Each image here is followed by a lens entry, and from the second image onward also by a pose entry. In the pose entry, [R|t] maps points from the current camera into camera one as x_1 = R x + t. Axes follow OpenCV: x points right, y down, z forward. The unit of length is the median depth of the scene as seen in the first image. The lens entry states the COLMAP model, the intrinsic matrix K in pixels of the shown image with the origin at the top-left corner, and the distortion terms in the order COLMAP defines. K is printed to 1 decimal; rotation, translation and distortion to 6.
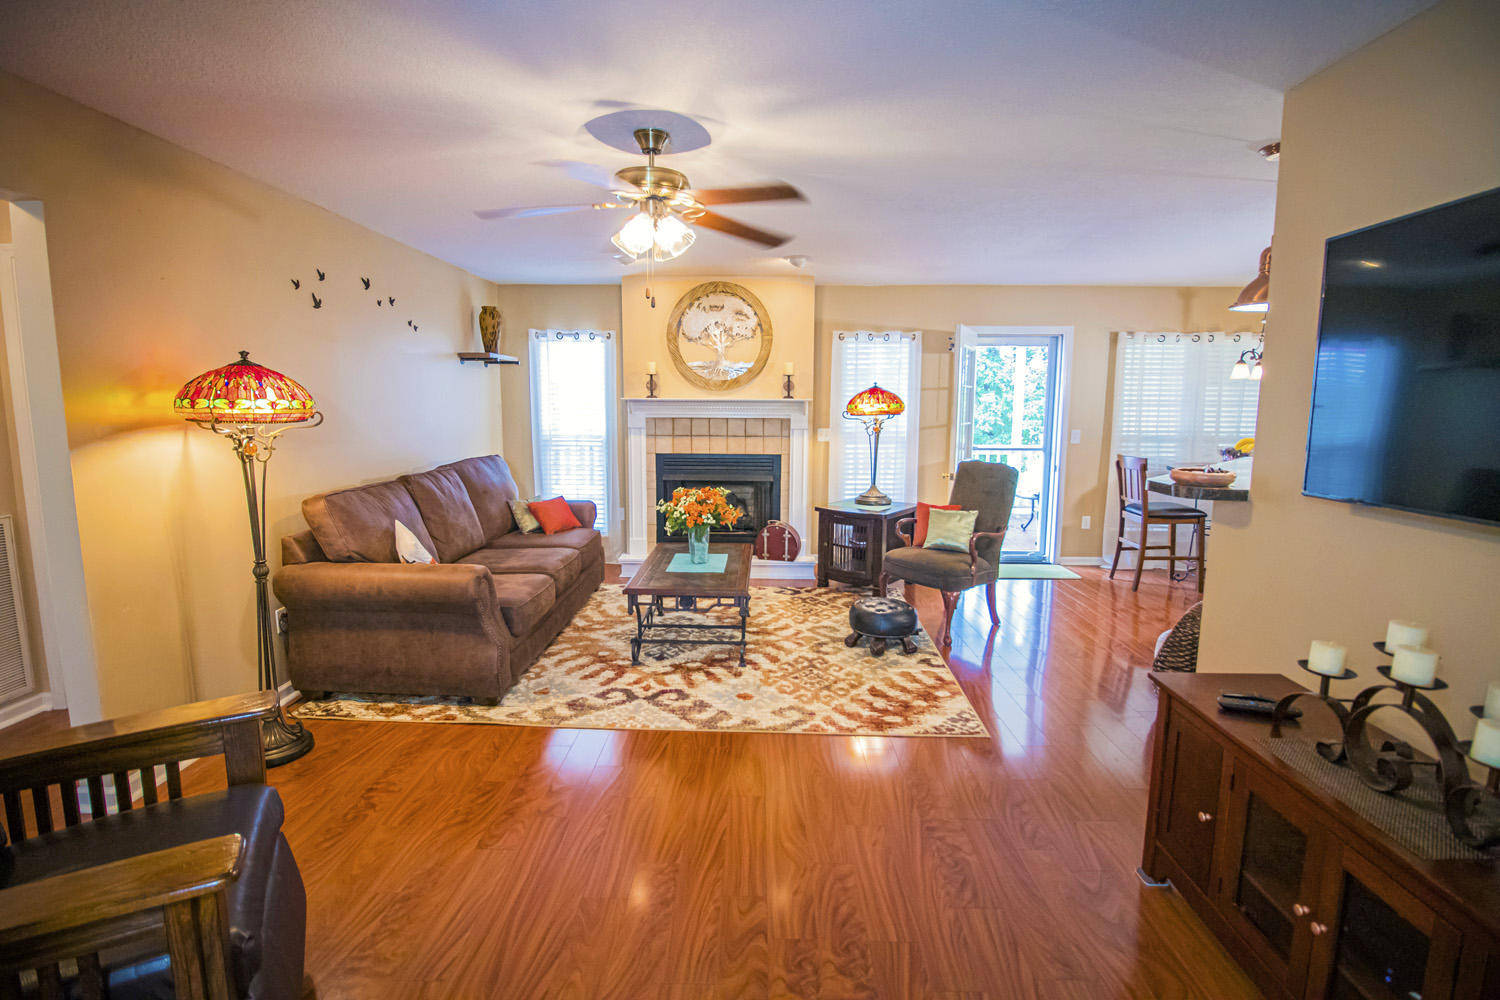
lens RADIAL K [[700.1, 0, 752.6], [0, 700.1, 504.6], [0, 0, 1]] dist [0.003775, -0.012546]
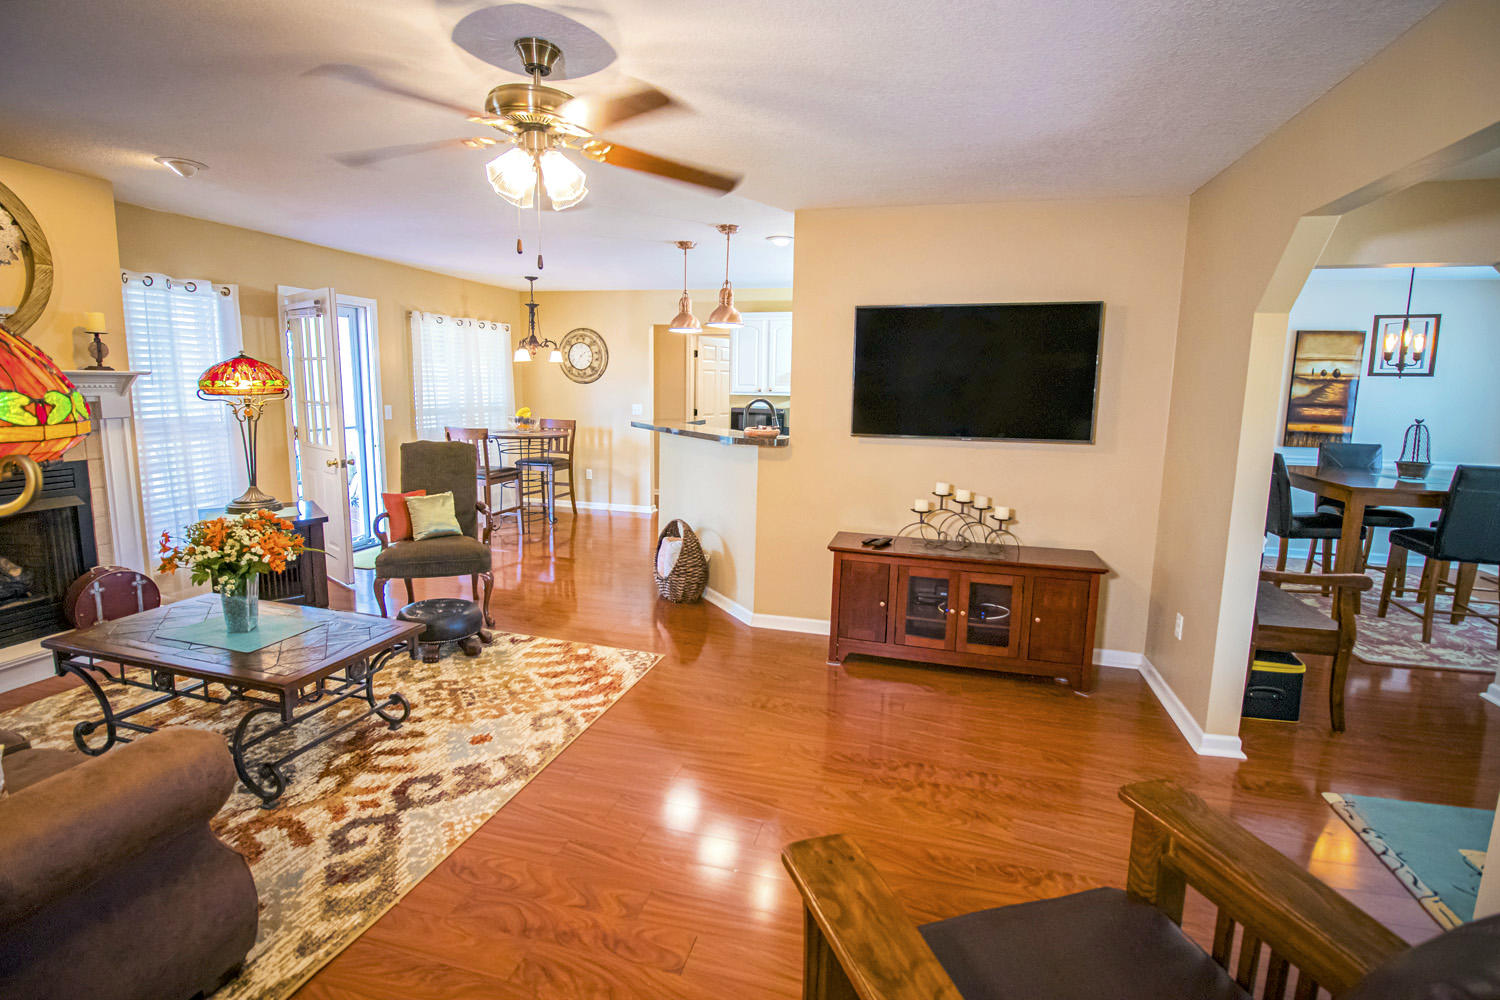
lens RADIAL K [[700.1, 0, 752.6], [0, 700.1, 504.6], [0, 0, 1]] dist [0.003775, -0.012546]
pose [[0.234688, -0.166083, 0.957778, -0.623439], [0.121936, 0.982543, 0.140499, -0.070883], [-0.964393, 0.083814, 0.250842, 0.413590]]
